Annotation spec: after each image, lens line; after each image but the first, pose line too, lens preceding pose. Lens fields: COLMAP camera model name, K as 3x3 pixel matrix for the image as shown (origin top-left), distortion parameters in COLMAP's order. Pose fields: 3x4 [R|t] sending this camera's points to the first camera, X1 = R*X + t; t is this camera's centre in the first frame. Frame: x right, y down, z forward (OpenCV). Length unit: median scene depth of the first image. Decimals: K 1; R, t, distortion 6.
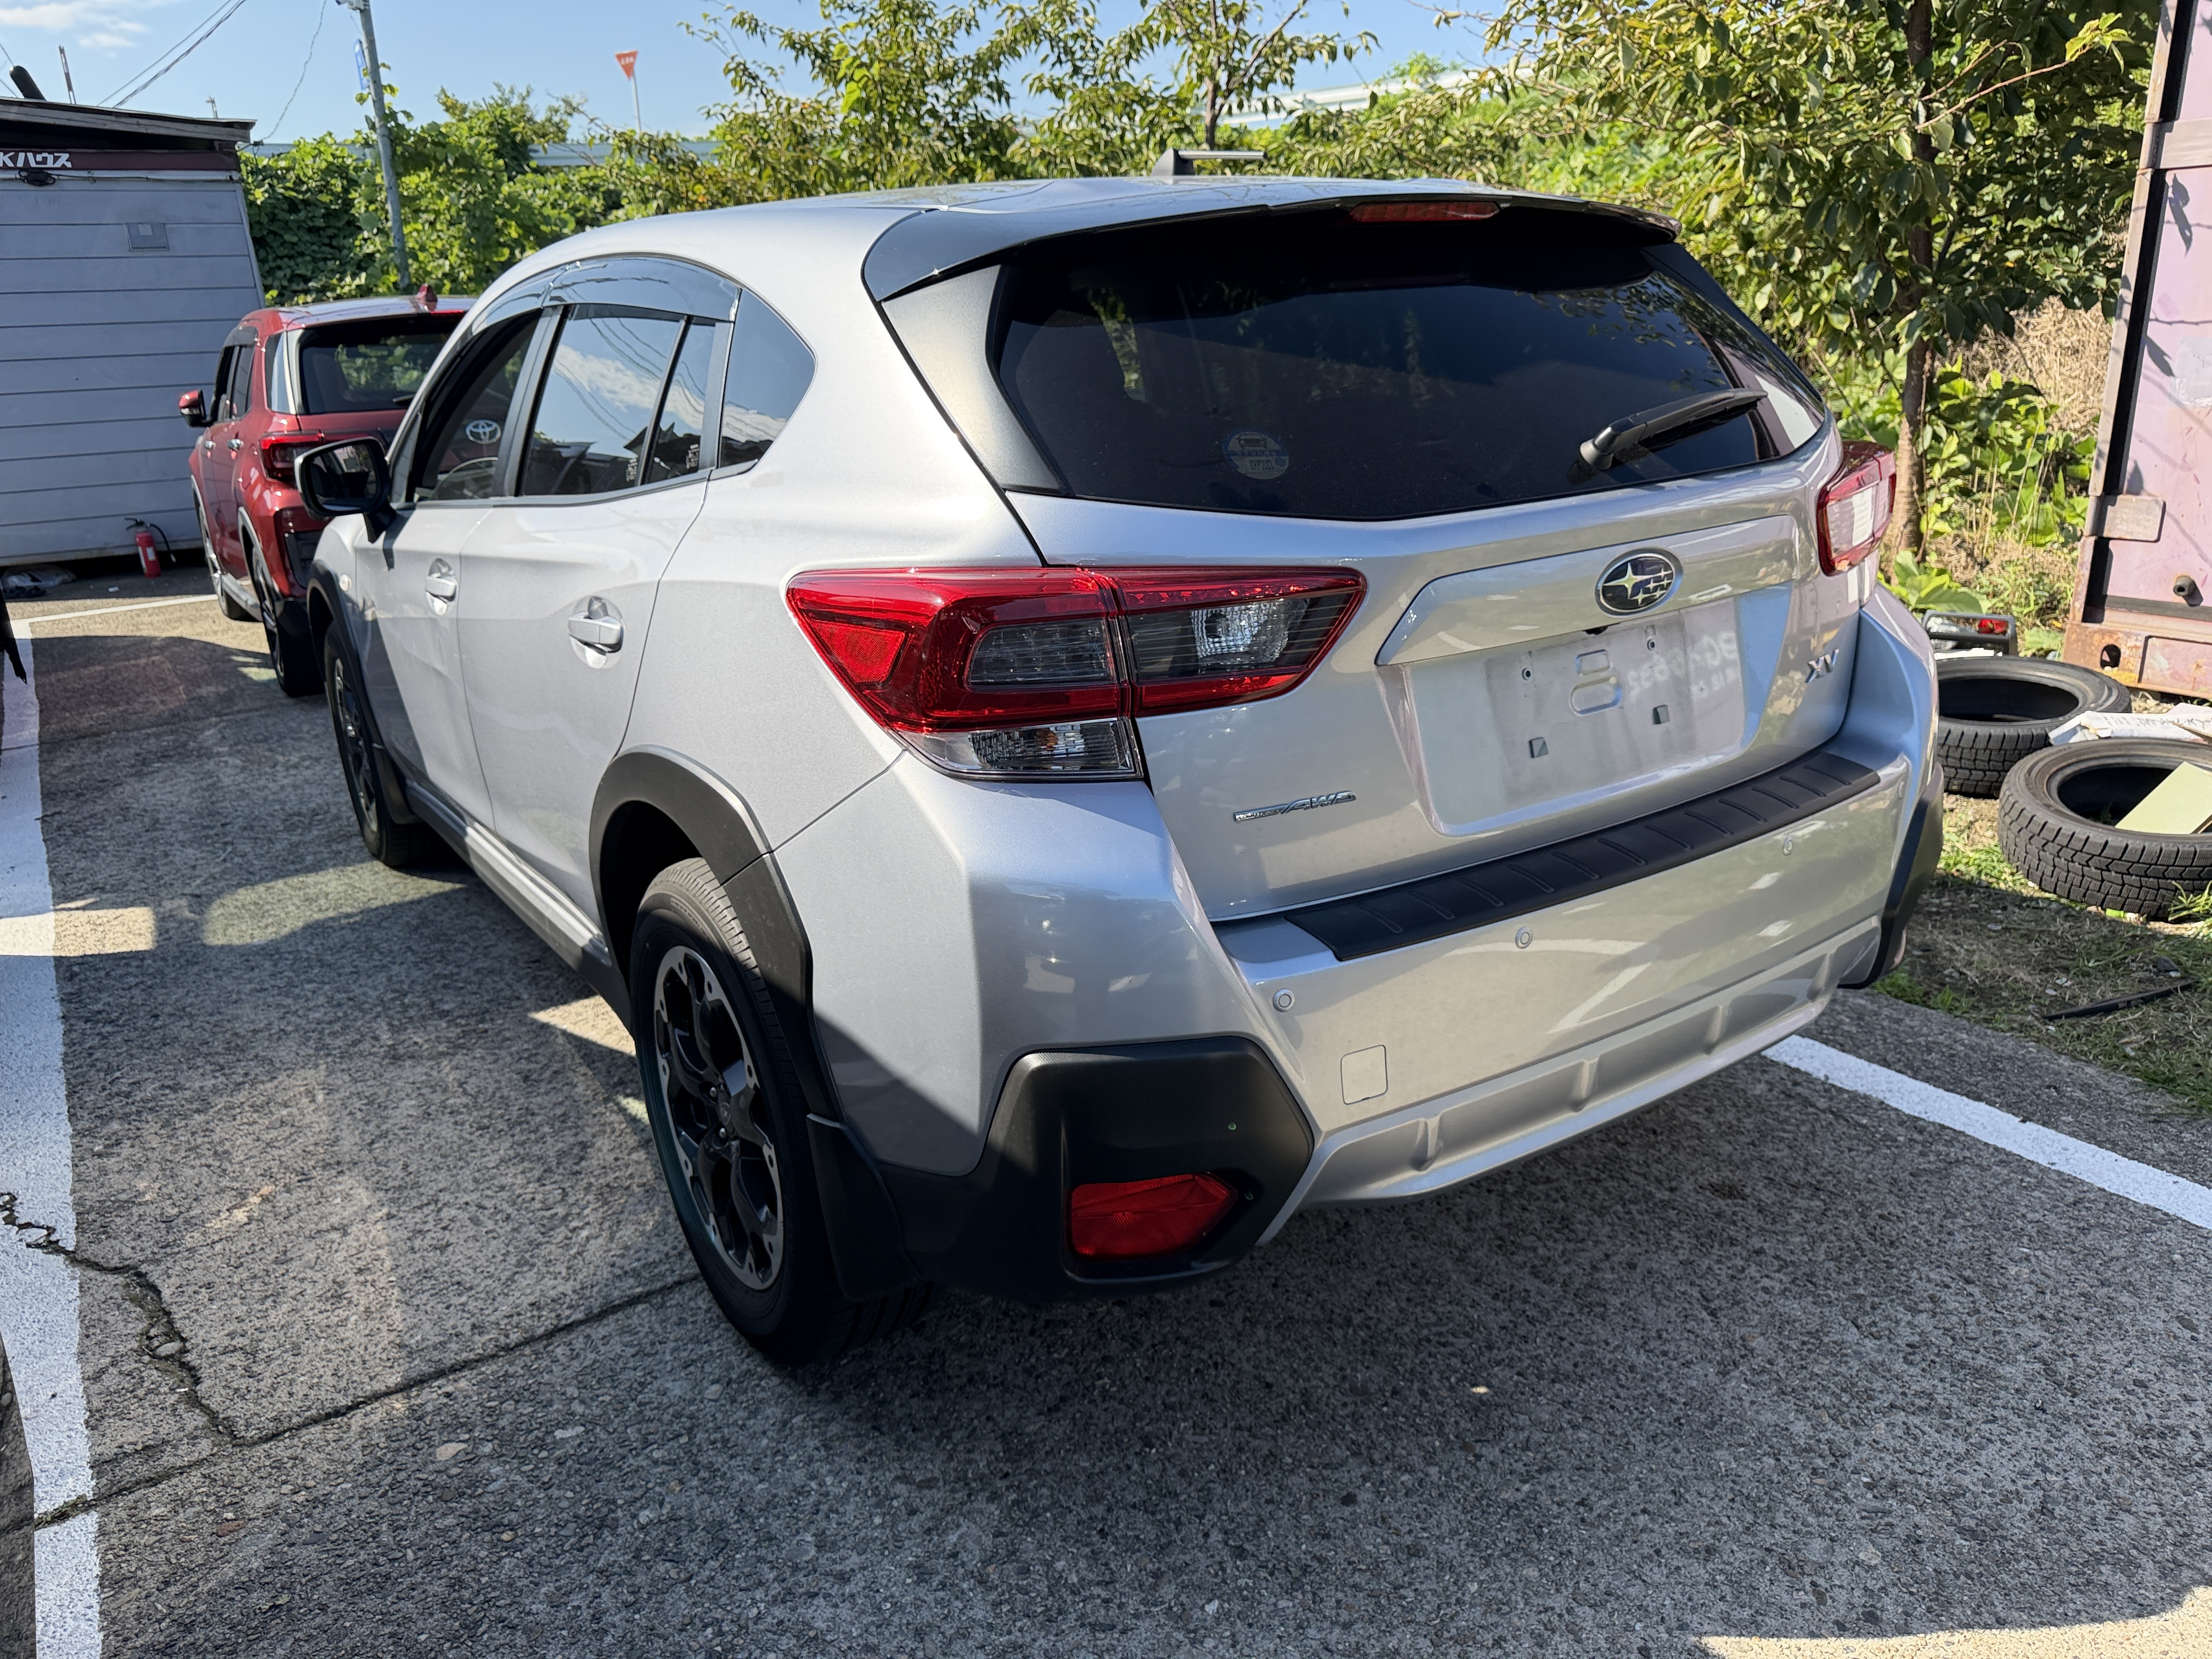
lens RADIAL K [[1630.5, 0, 1105.3], [0, 1630.5, 810.0], [0, 0, 1]] dist [-0.006218, -0.003288]
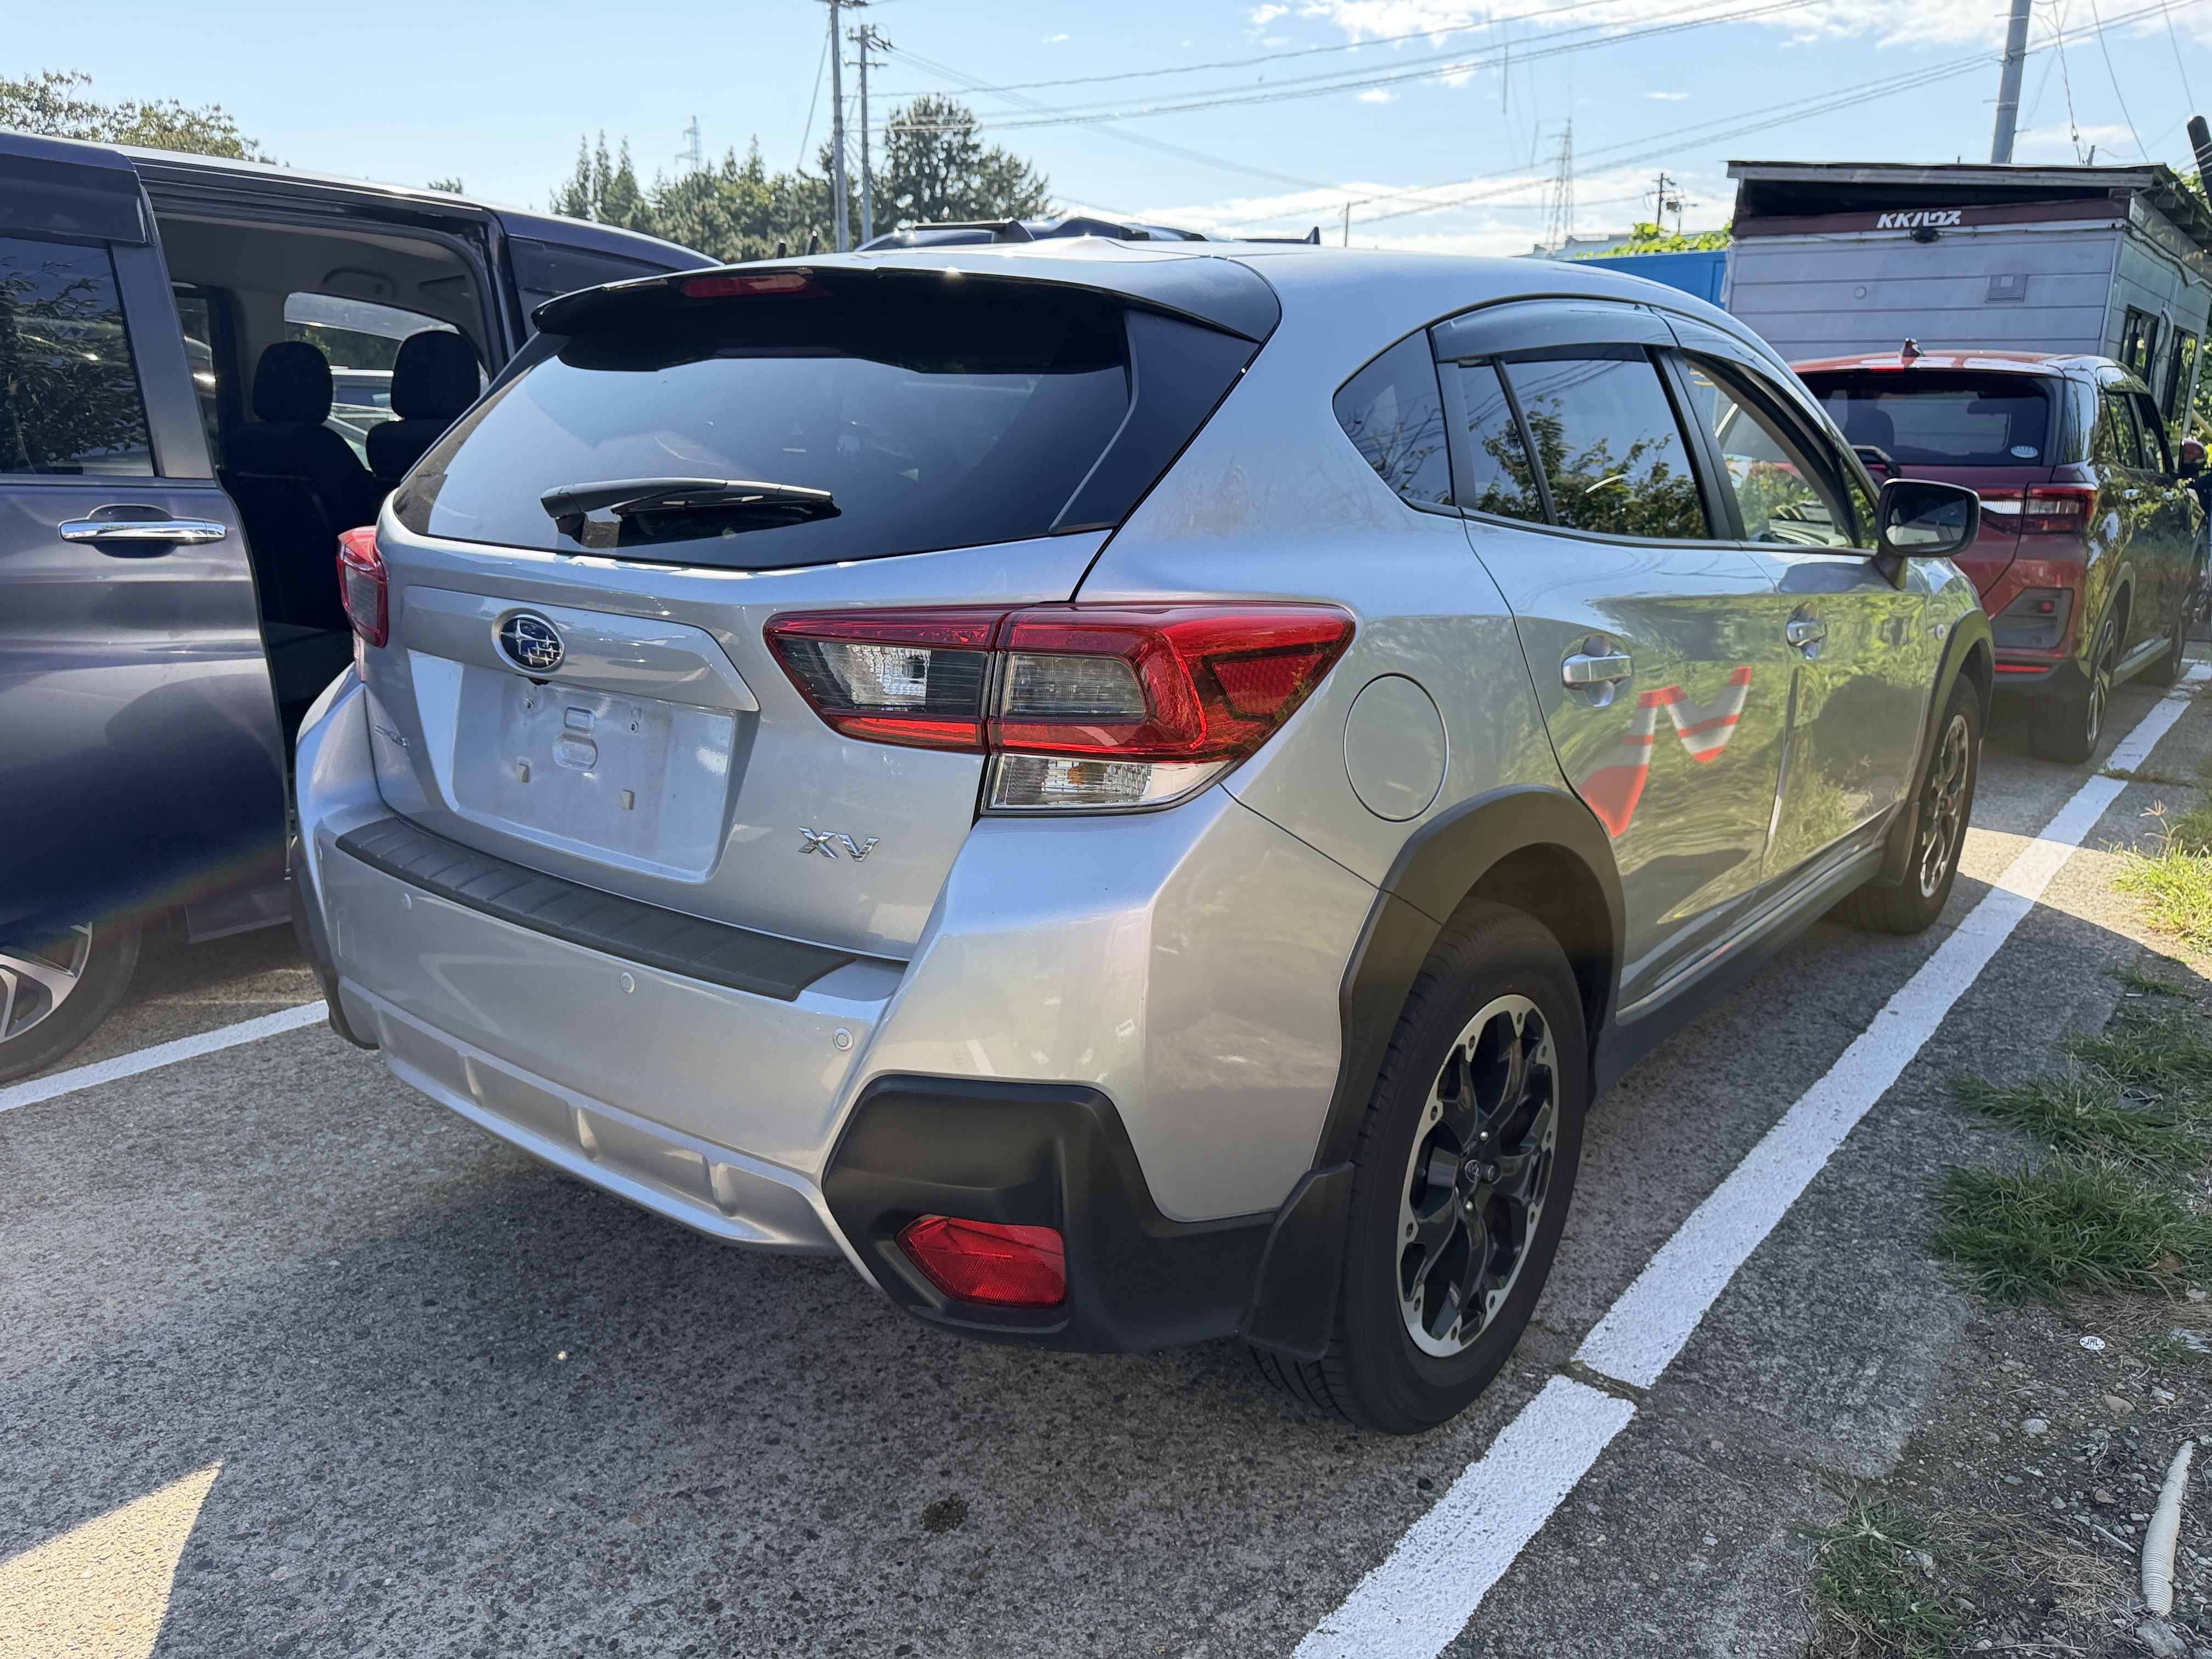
lens RADIAL K [[1630.5, 0, 1090.2], [0, 1630.5, 835.6], [0, 0, 1]] dist [-0.006218, -0.003288]
pose [[0.277024, 0.288813, -0.916430, 0.960667], [-0.299480, 0.932201, 0.203255, -0.232850], [0.913000, 0.218146, 0.344736, 0.680023]]
